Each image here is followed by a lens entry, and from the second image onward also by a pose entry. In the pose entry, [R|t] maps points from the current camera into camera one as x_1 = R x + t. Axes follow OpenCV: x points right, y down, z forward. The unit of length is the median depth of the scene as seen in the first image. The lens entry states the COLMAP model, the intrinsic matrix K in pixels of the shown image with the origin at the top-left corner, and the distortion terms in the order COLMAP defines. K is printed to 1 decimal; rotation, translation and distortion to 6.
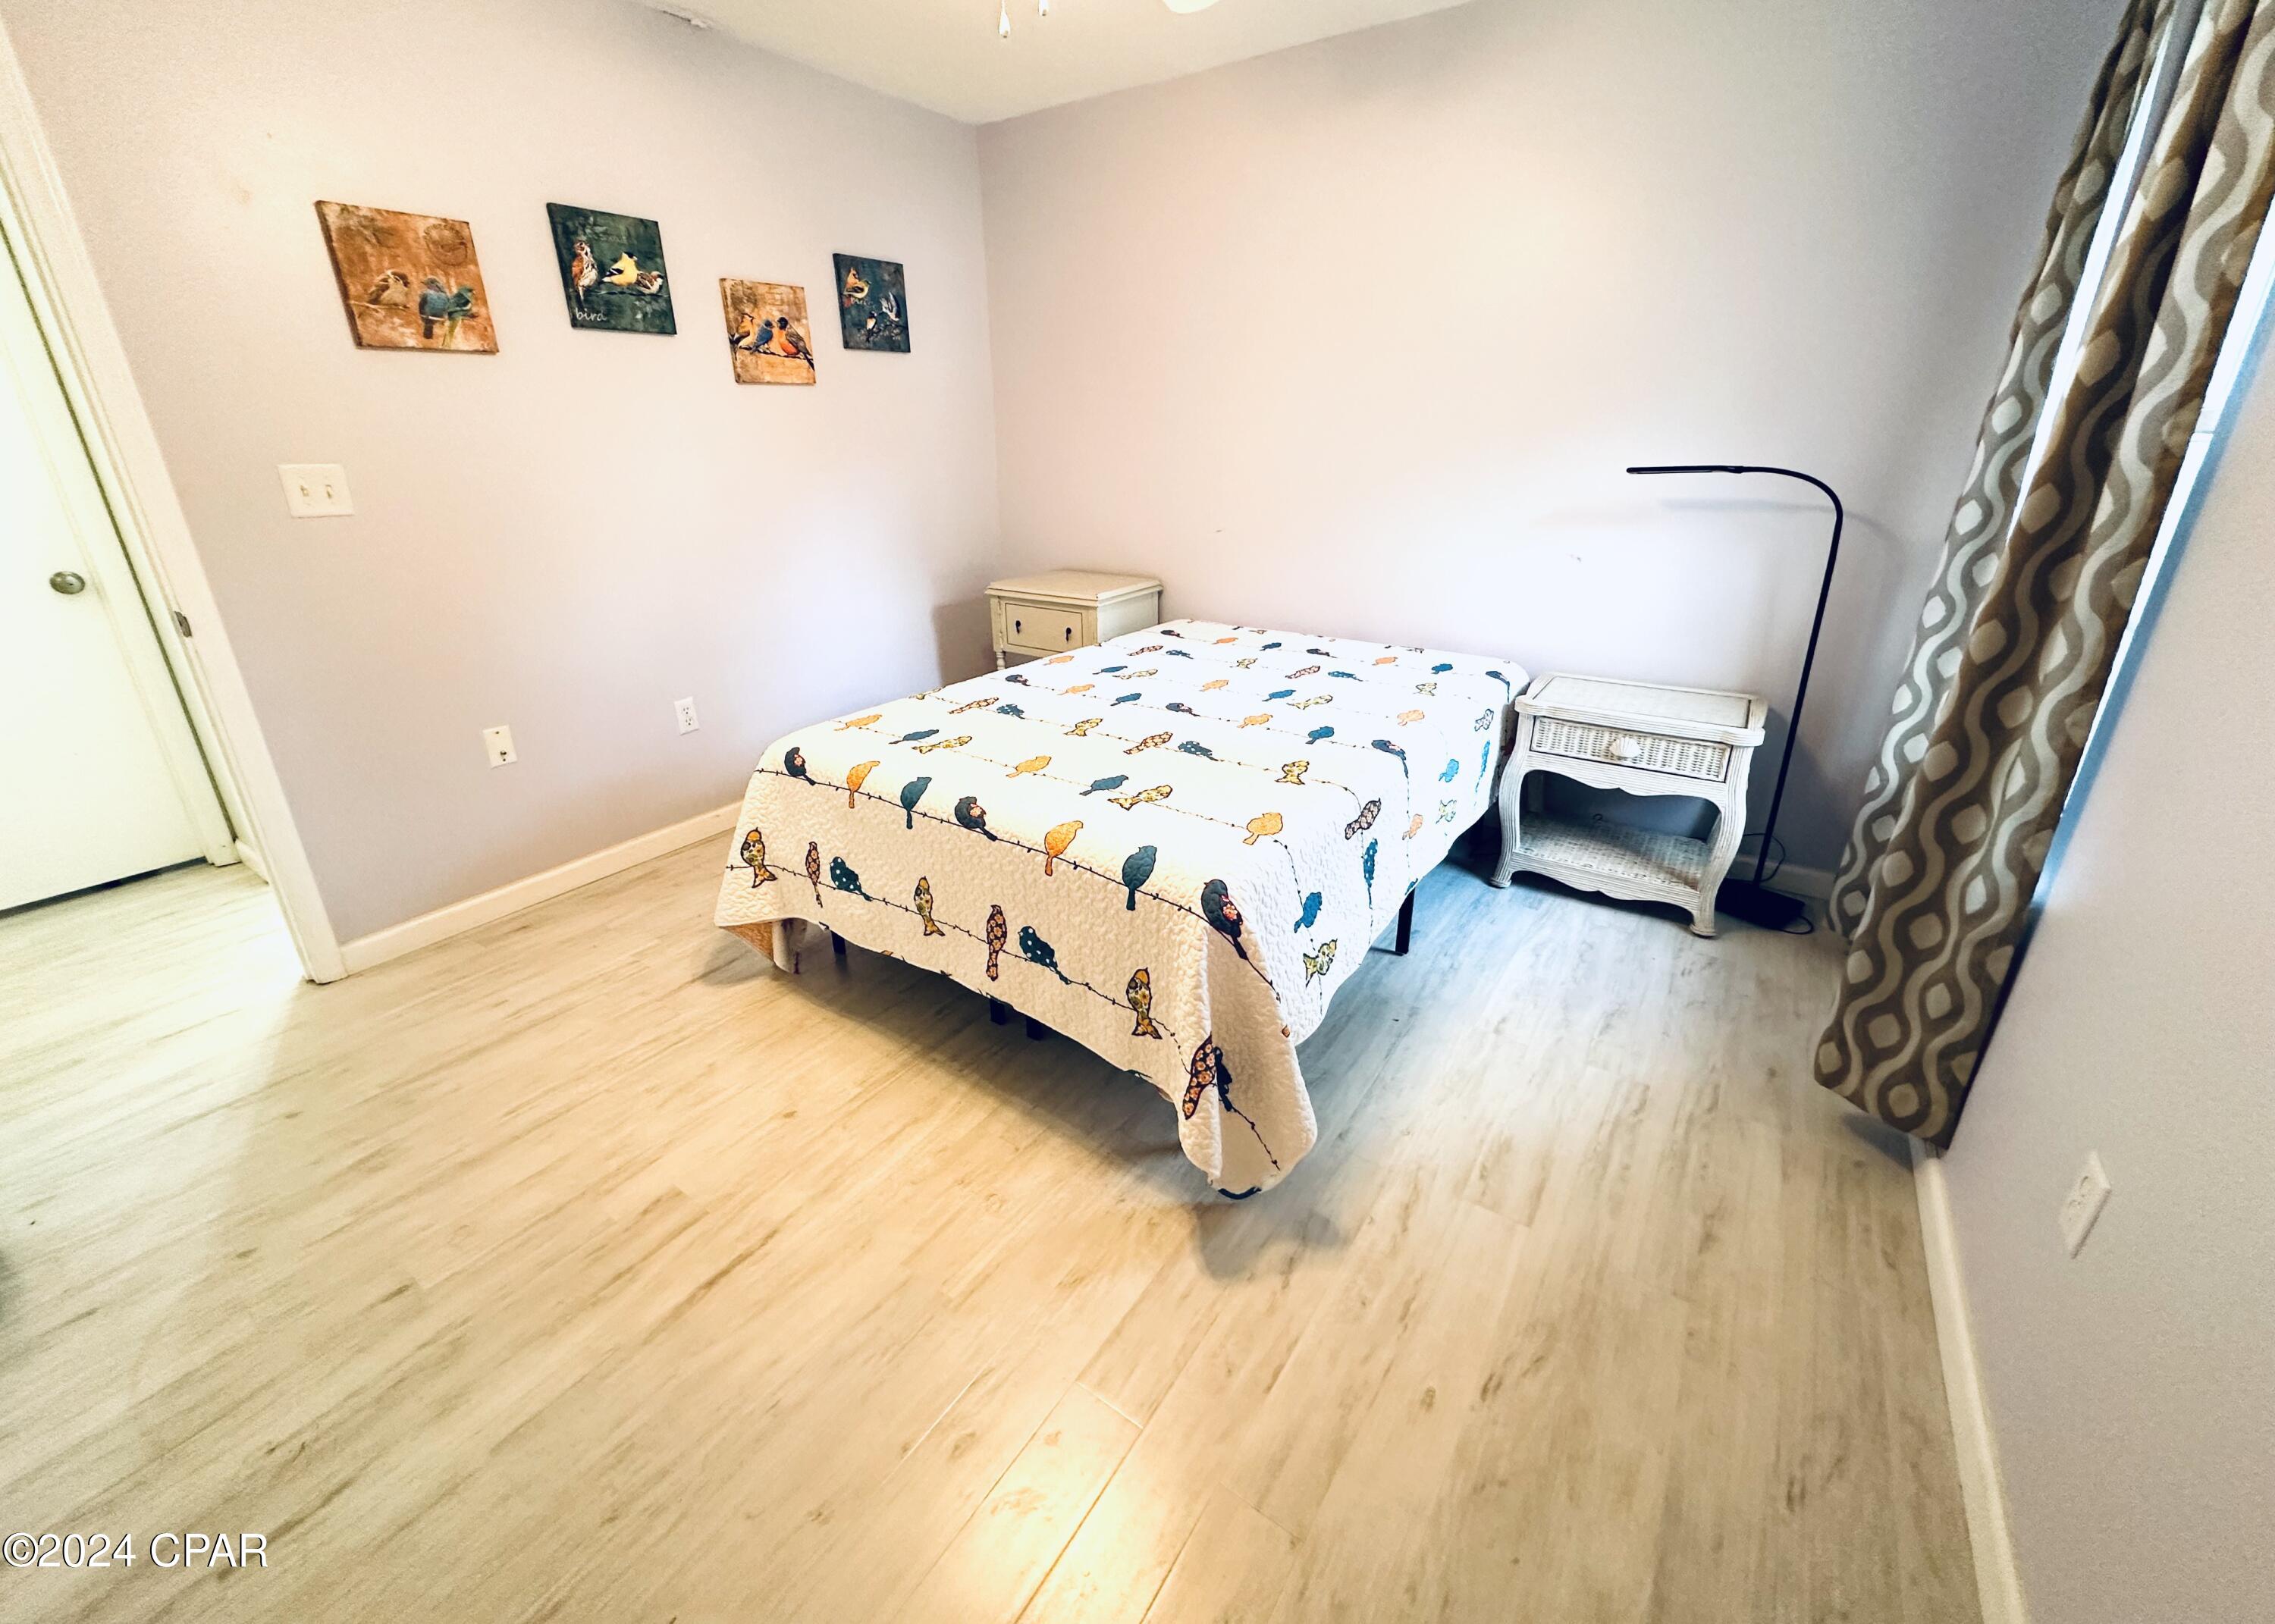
lens RADIAL K [[936.4, 0, 1186.9], [0, 936.4, 779.1], [0, 0, 1]] dist [-0.002295, -0.000752]
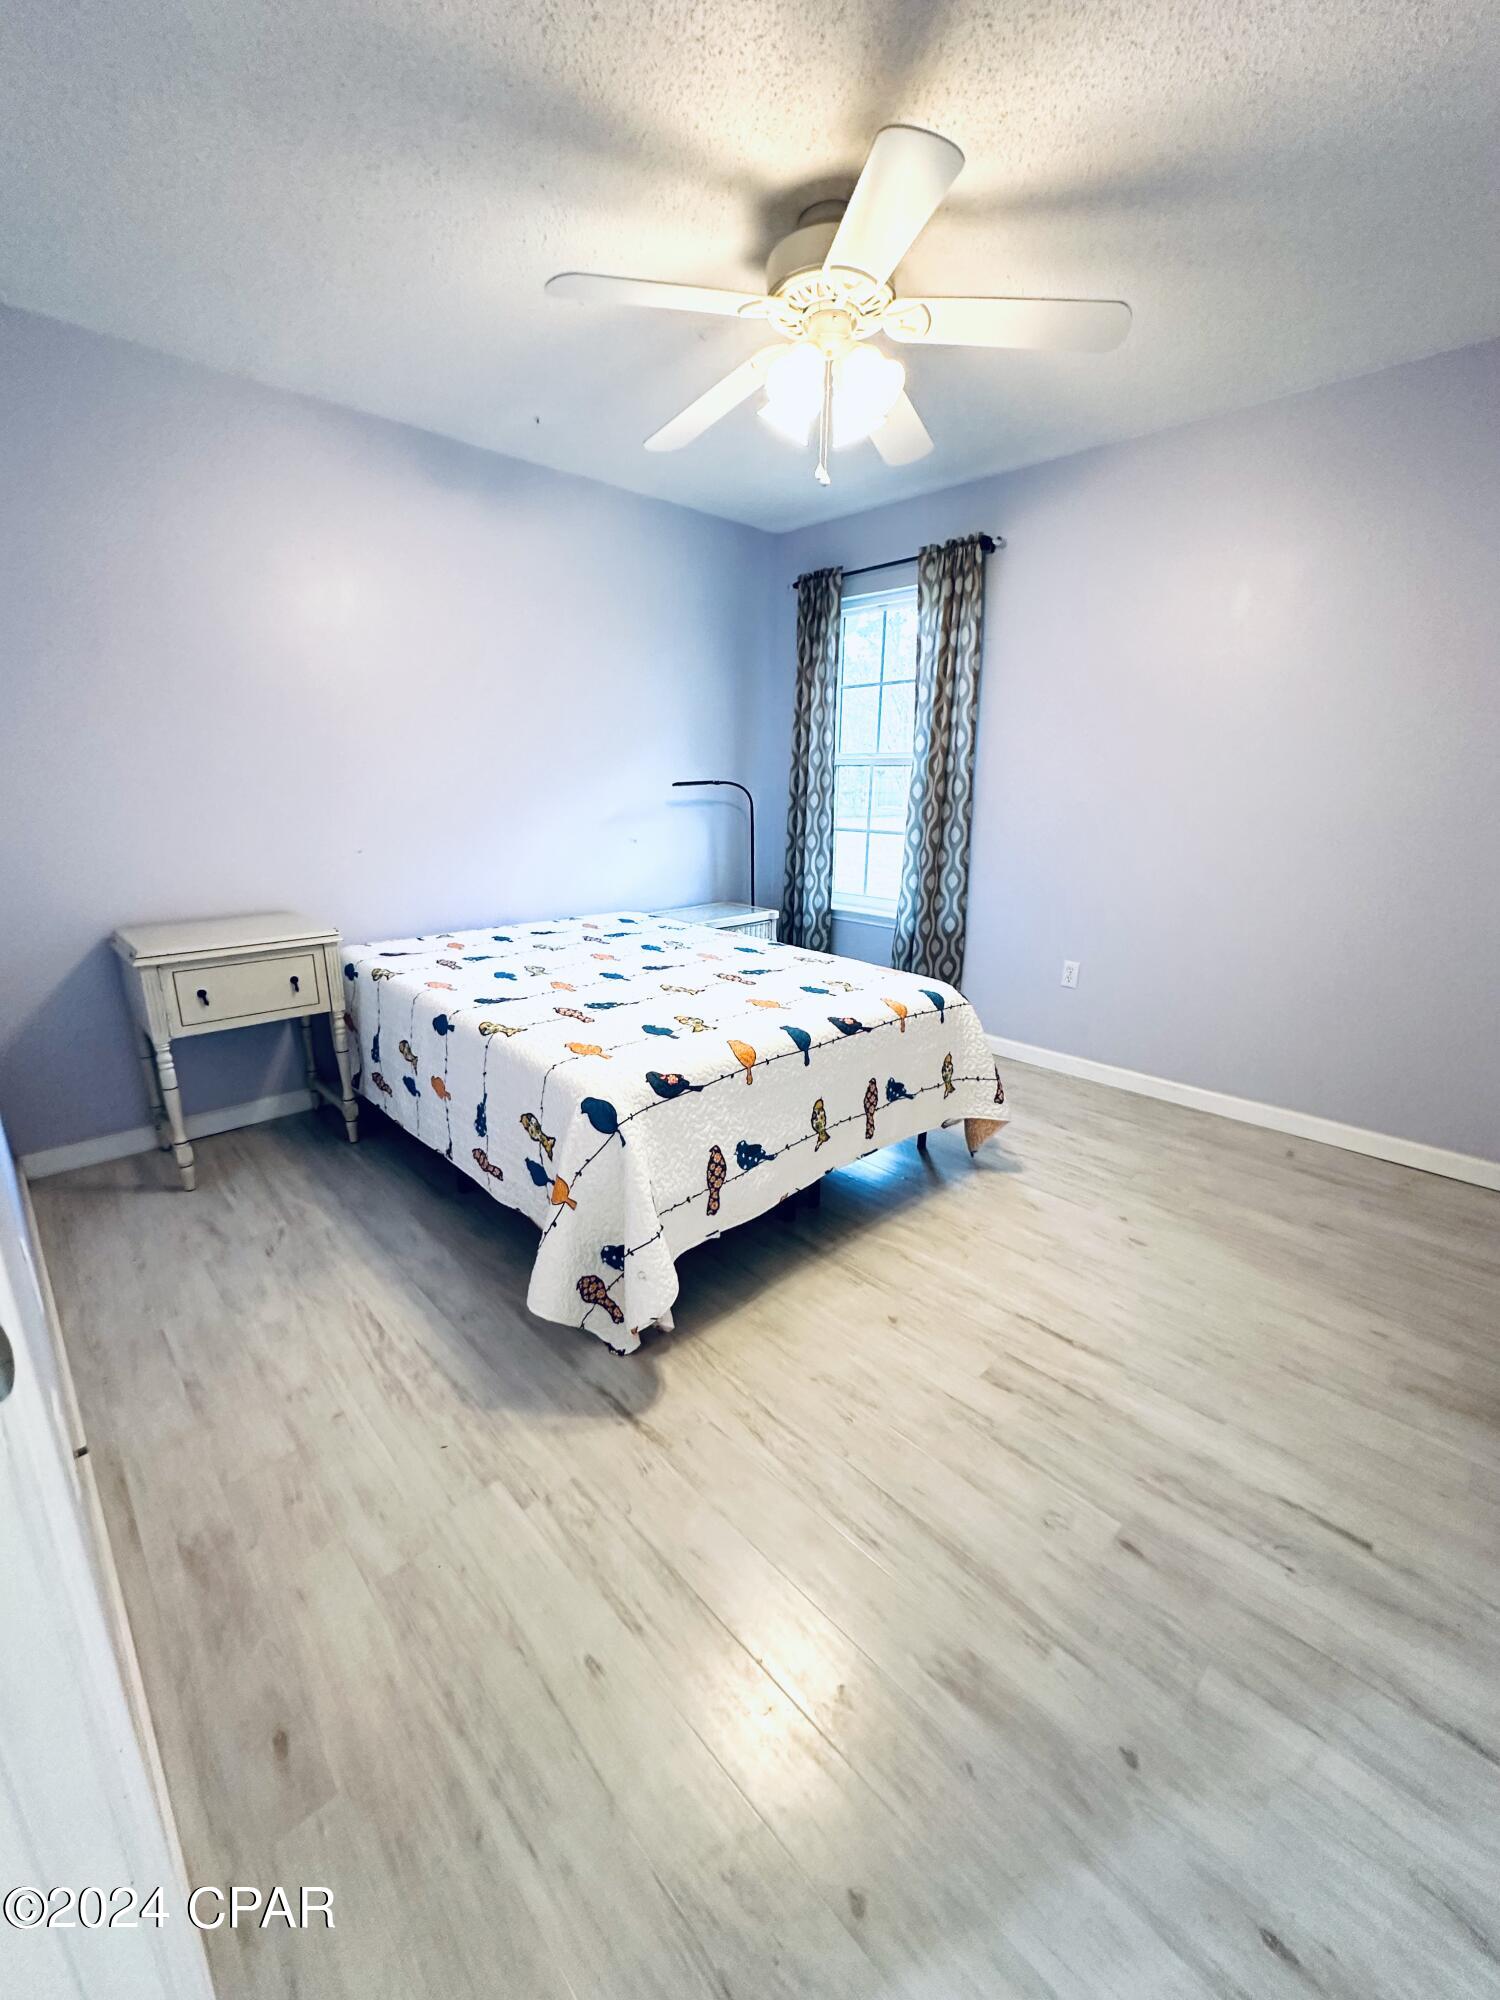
lens RADIAL K [[798.9, 0, 750.0], [0, 798.9, 1000.0], [0, 0, 1]] dist [-0.002632, -0.000172]
pose [[0.198470, -0.253680, 0.946708, -1.411471], [0.335523, 0.925146, 0.177563, -0.259088], [-0.920888, 0.282401, 0.268729, 0.865632]]
